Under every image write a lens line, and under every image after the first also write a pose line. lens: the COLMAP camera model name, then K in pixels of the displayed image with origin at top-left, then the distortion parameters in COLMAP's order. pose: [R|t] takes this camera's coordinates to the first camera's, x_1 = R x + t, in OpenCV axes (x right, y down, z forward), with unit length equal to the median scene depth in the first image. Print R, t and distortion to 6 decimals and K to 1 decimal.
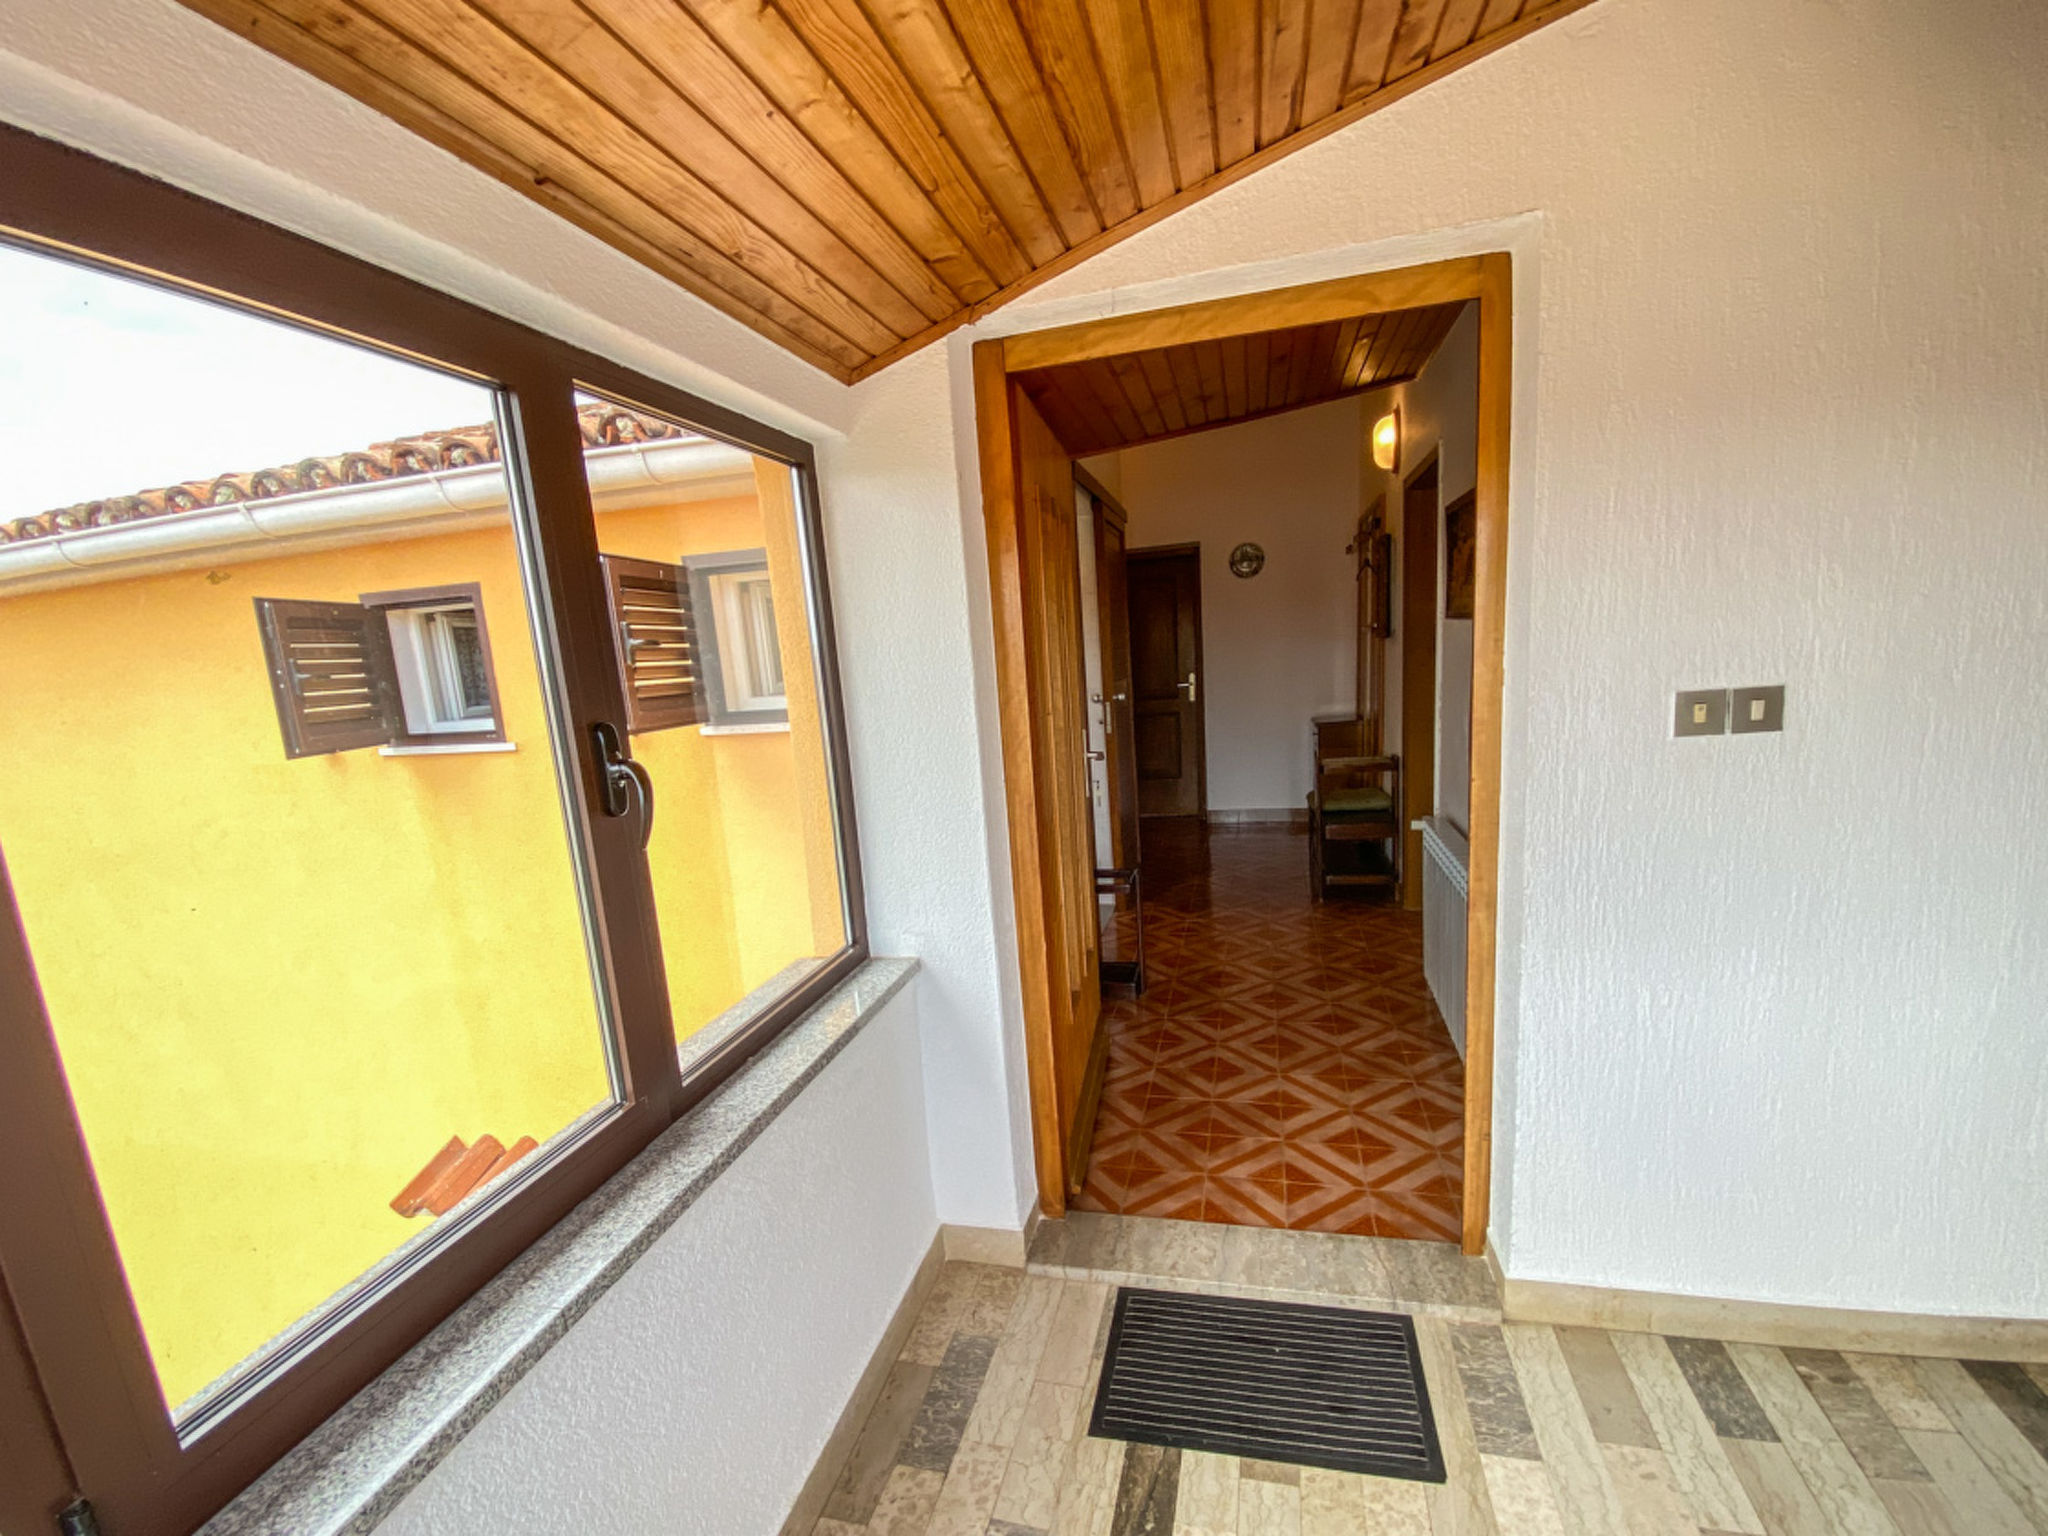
lens RADIAL K [[883.5, 0, 1008.0], [0, 883.5, 821.7], [0, 0, 1]] dist [0.001795, -0.000652]
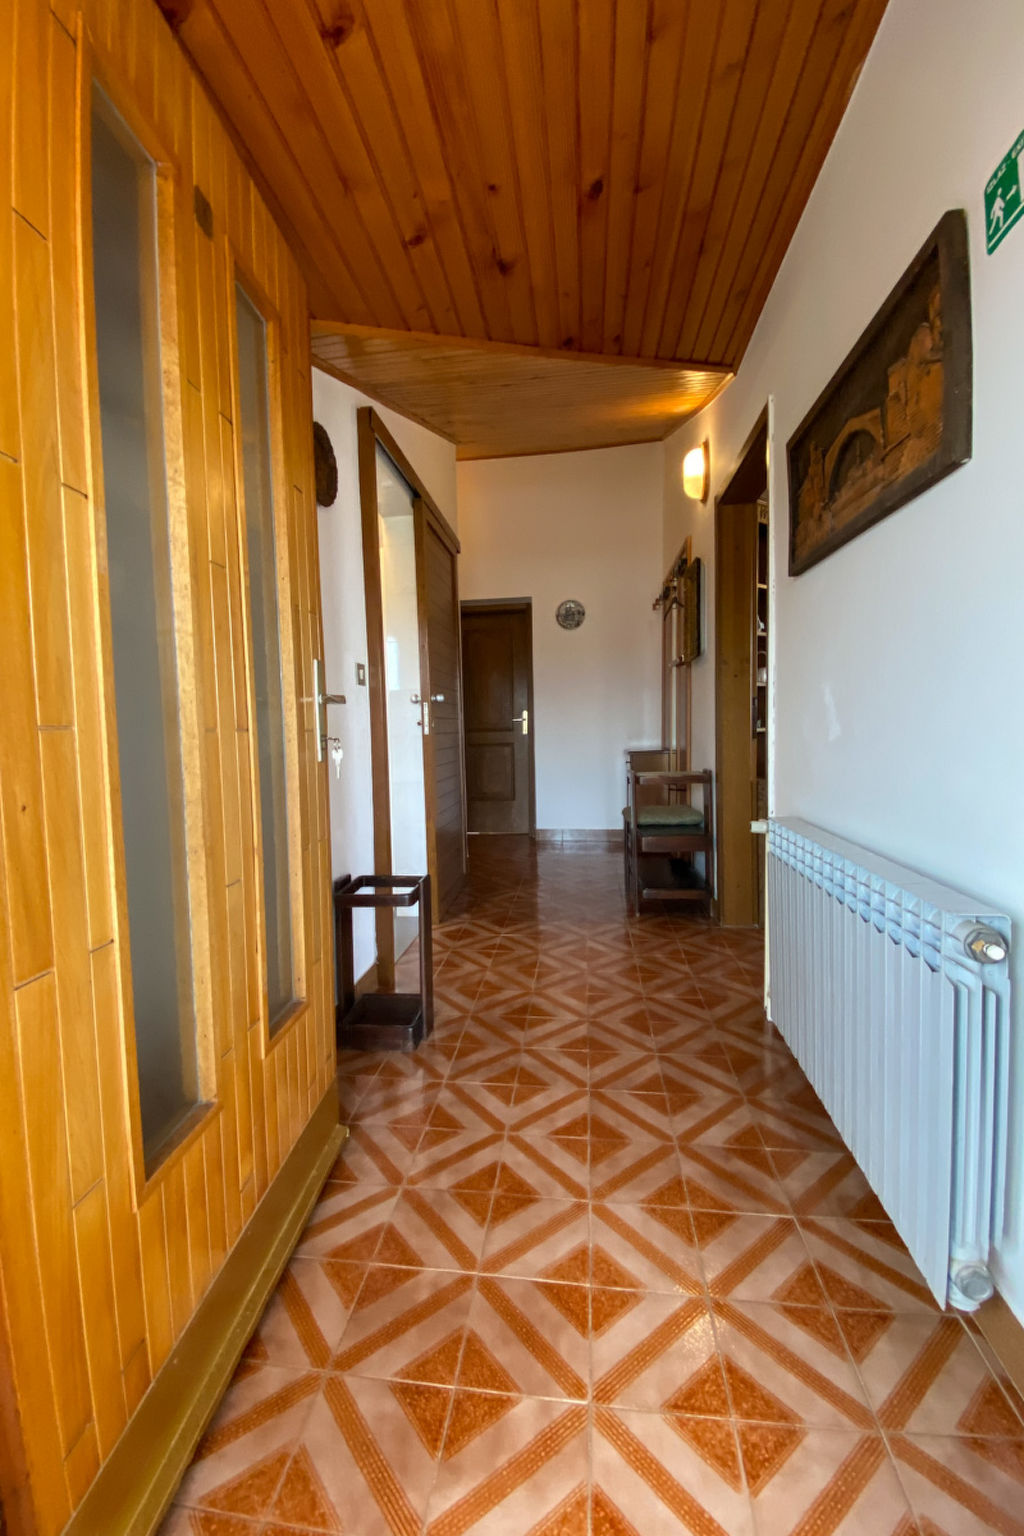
lens RADIAL K [[643.3, 0, 495.5], [0, 643.3, 755.8], [0, 0, 1]] dist [-0.030112, -0.000070]
pose [[0.989981, 0.044449, 0.134022, 0.131980], [-0.025147, 0.989488, -0.142413, 0.027042], [-0.138944, 0.137616, 0.980692, 0.416972]]
